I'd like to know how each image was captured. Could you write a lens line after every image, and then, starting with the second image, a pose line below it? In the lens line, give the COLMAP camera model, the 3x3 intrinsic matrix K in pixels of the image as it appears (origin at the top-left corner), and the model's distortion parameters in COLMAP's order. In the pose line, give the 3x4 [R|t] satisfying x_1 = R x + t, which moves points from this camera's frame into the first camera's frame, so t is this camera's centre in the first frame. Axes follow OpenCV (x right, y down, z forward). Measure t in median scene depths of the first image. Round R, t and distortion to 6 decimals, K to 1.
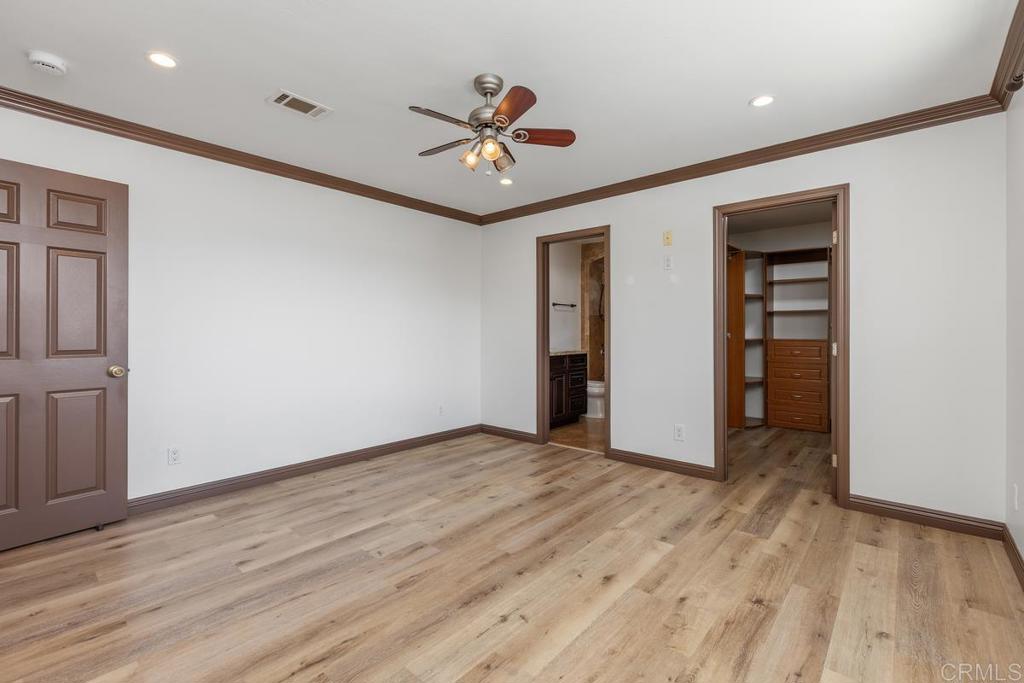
lens RADIAL K [[452.9, 0, 515.0], [0, 452.9, 337.1], [0, 0, 1]] dist [-0.001247, -0.000233]
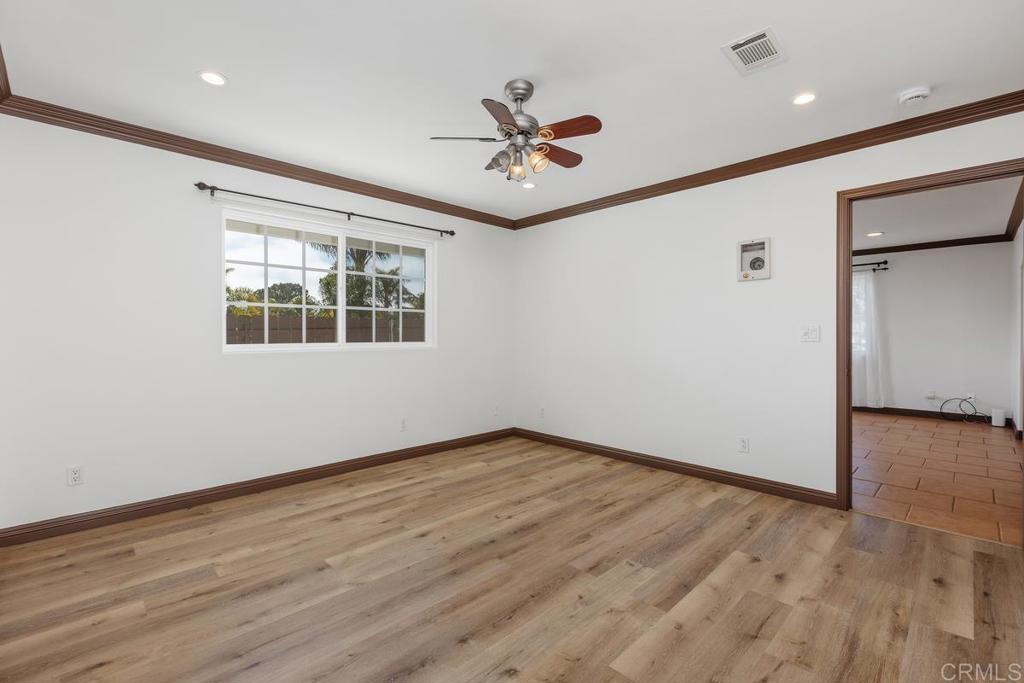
lens RADIAL K [[452.9, 0, 515.0], [0, 452.9, 337.1], [0, 0, 1]] dist [-0.001247, -0.000233]
pose [[-0.997259, -0.001348, 0.073976, -0.115325], [-0.000153, 0.999869, 0.016161, -0.024462], [-0.073988, 0.016106, -0.997129, 1.858242]]
